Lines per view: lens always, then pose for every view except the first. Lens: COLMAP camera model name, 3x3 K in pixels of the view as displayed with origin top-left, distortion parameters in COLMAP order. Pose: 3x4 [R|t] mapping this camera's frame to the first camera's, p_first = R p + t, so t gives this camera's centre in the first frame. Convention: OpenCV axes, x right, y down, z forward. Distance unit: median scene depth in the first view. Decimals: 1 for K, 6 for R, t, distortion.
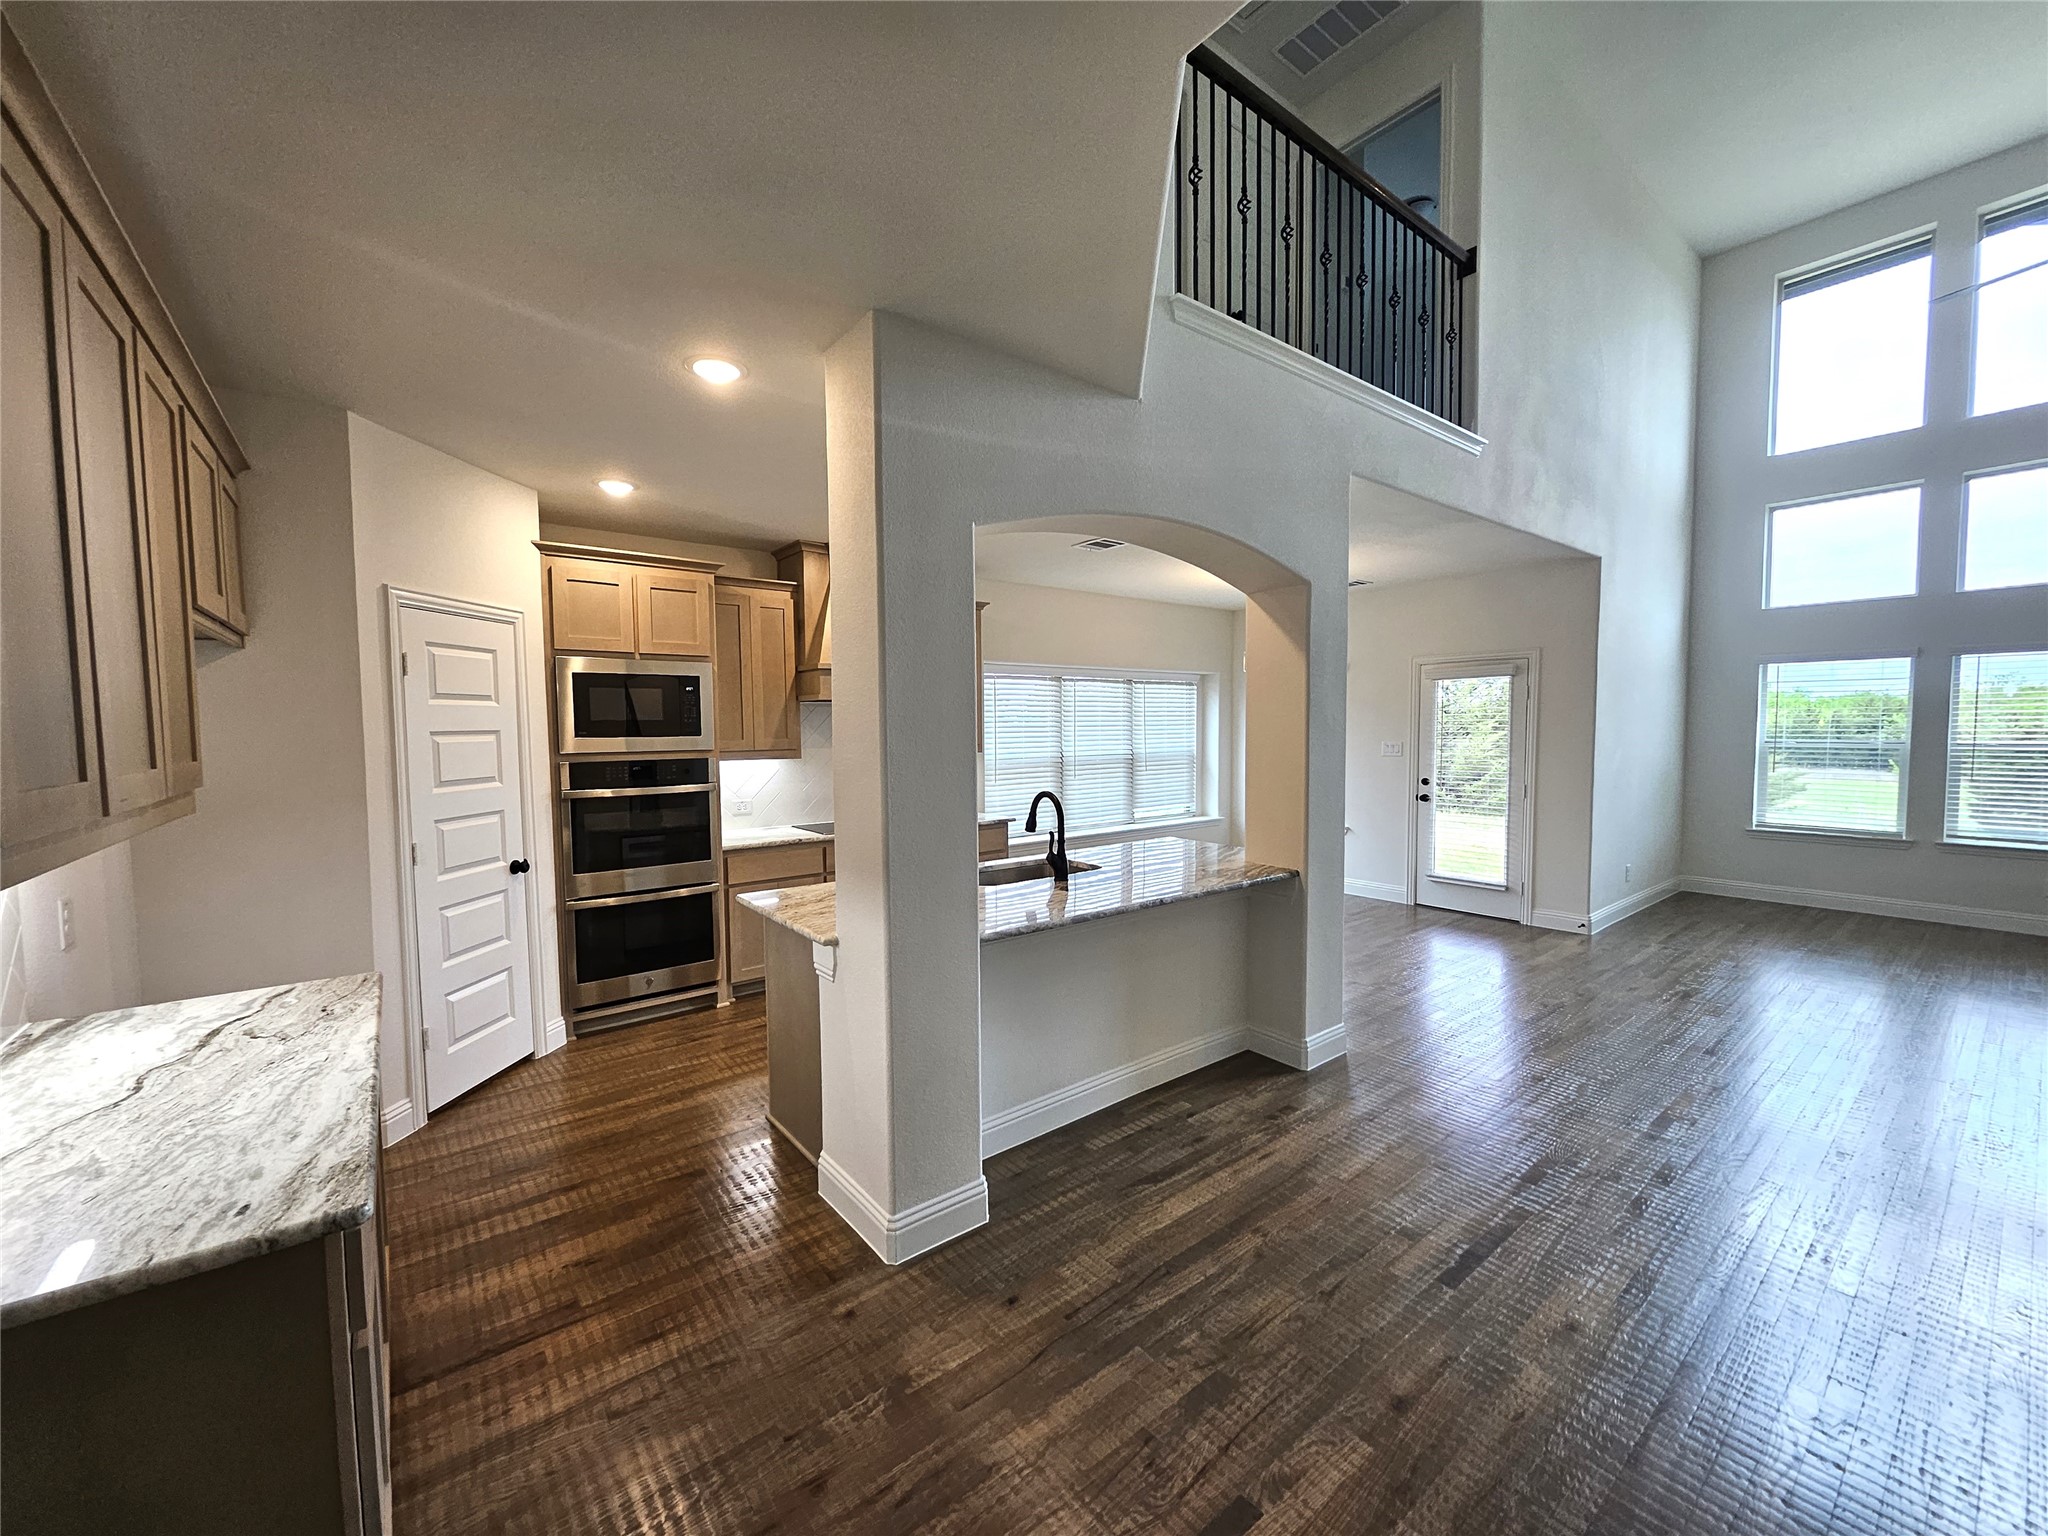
lens RADIAL K [[796.3, 0, 1012.0], [0, 796.3, 761.4], [0, 0, 1]] dist [-0.003269, 0.000363]
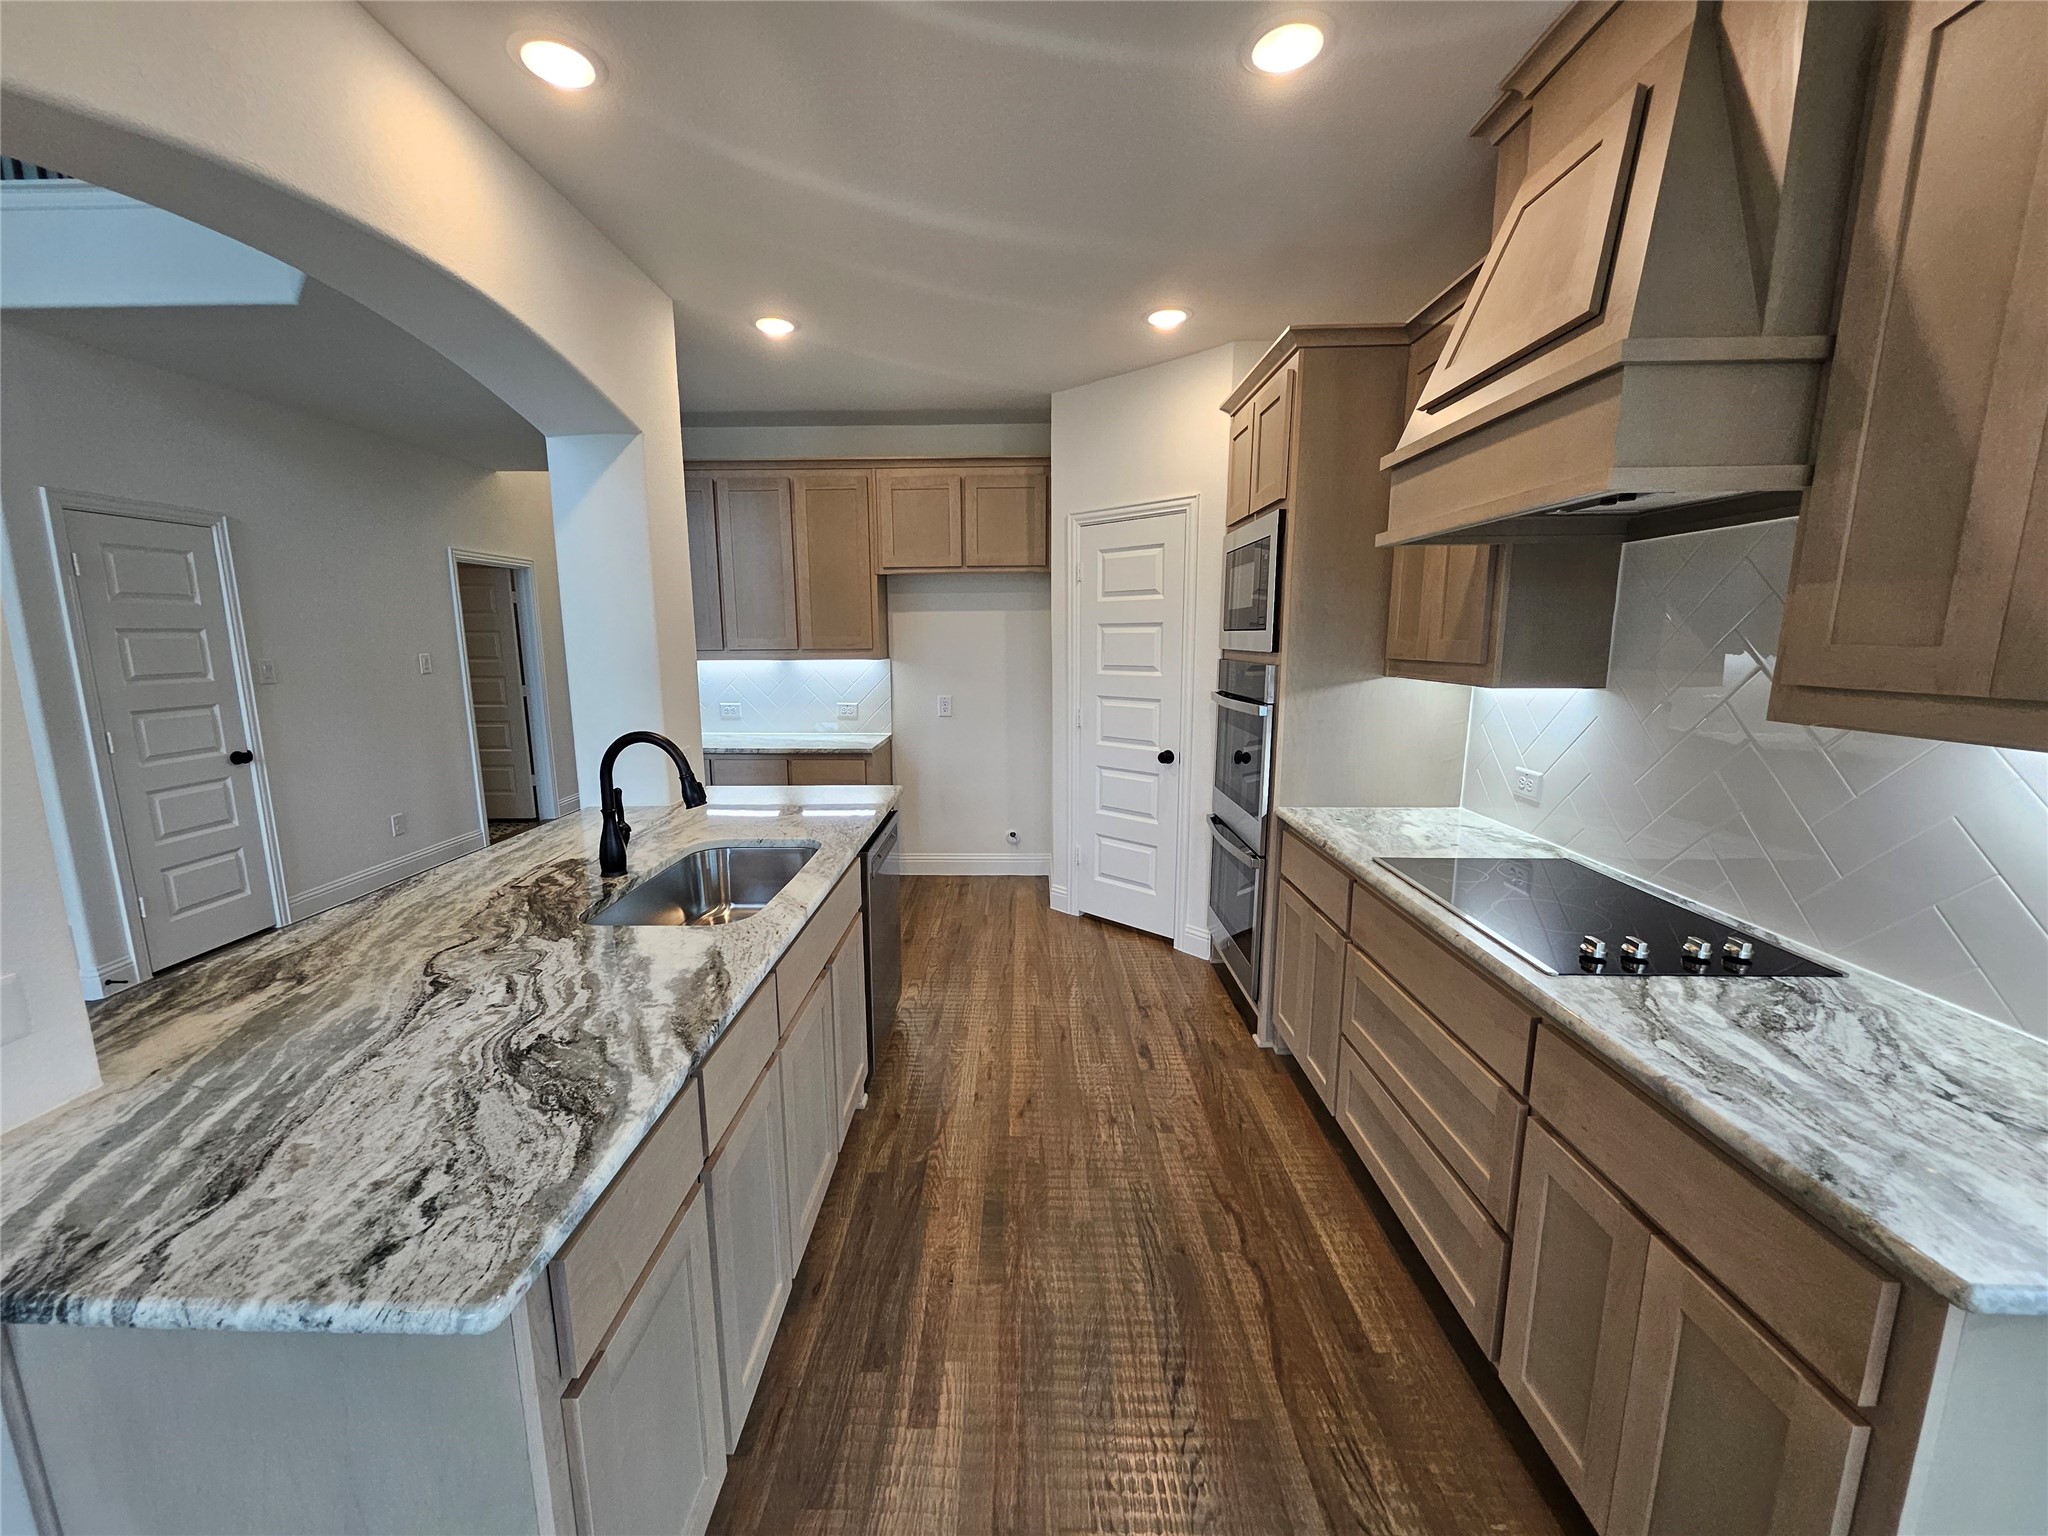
lens RADIAL K [[796.3, 0, 1013.0], [0, 796.3, 770.7], [0, 0, 1]] dist [-0.003269, 0.000363]
pose [[-0.628302, 0.139438, -0.765372, 0.267388], [-0.029506, 0.978828, 0.202548, -0.047870], [0.777410, 0.149844, -0.610885, 1.329410]]
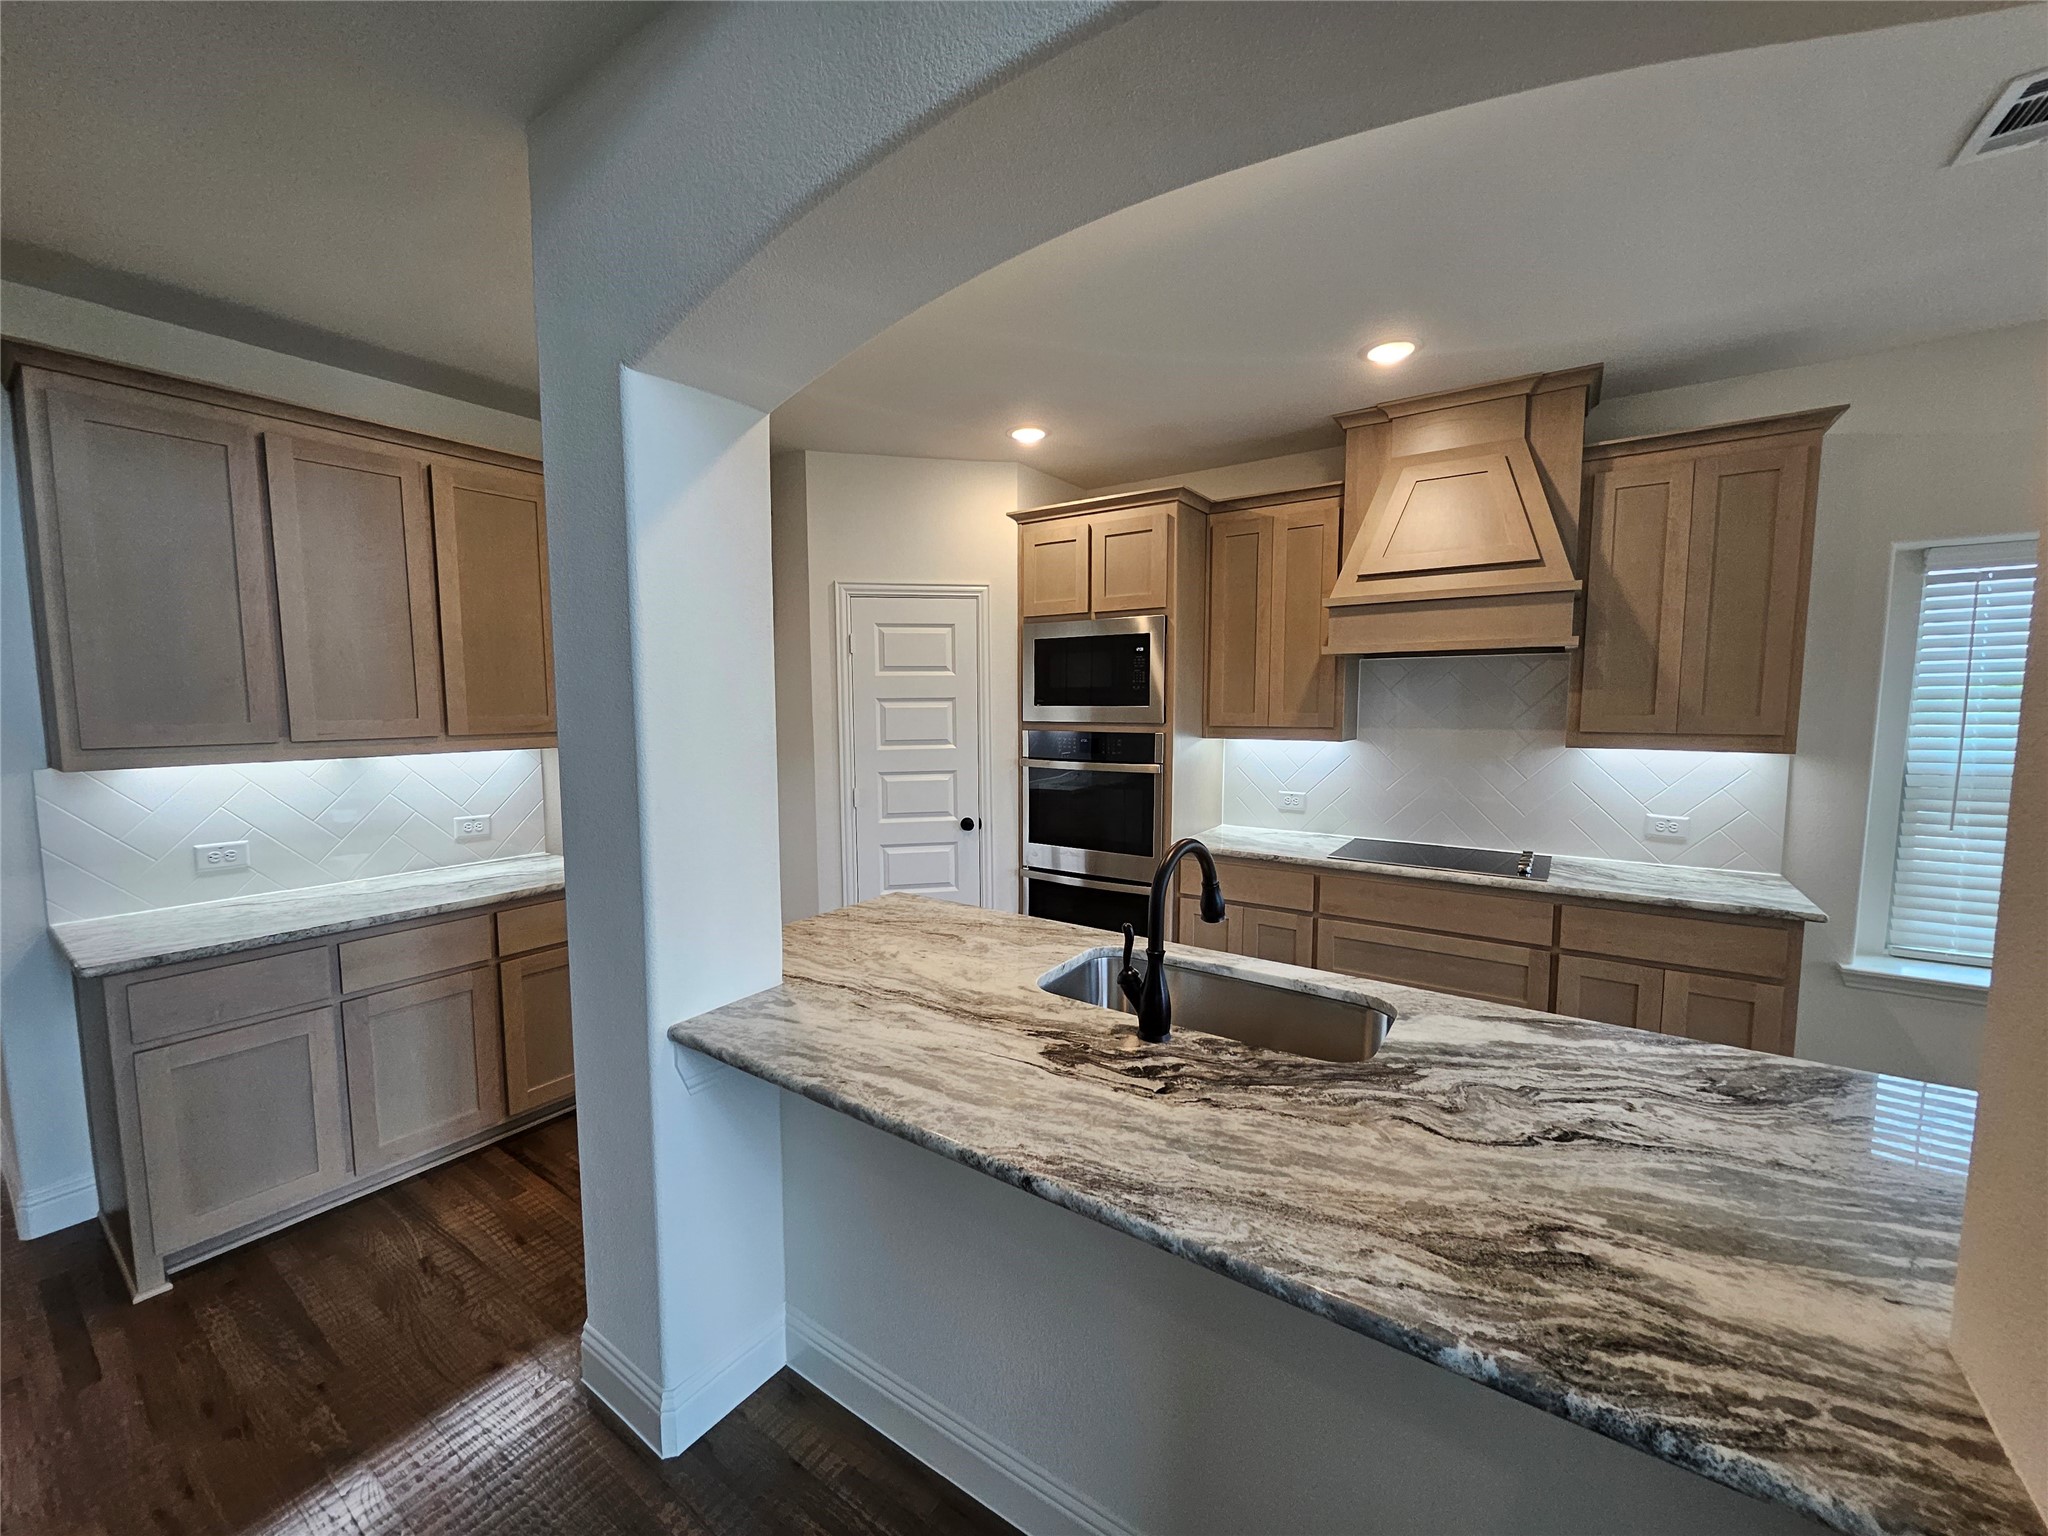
lens RADIAL K [[796.3, 0, 1001.5], [0, 796.3, 771.5], [0, 0, 1]] dist [-0.003269, 0.000363]
pose [[0.288585, 0.091850, -0.953038, 0.378015], [-0.043960, 0.995609, 0.082641, -0.027603], [0.956444, 0.018046, 0.291356, 0.651445]]
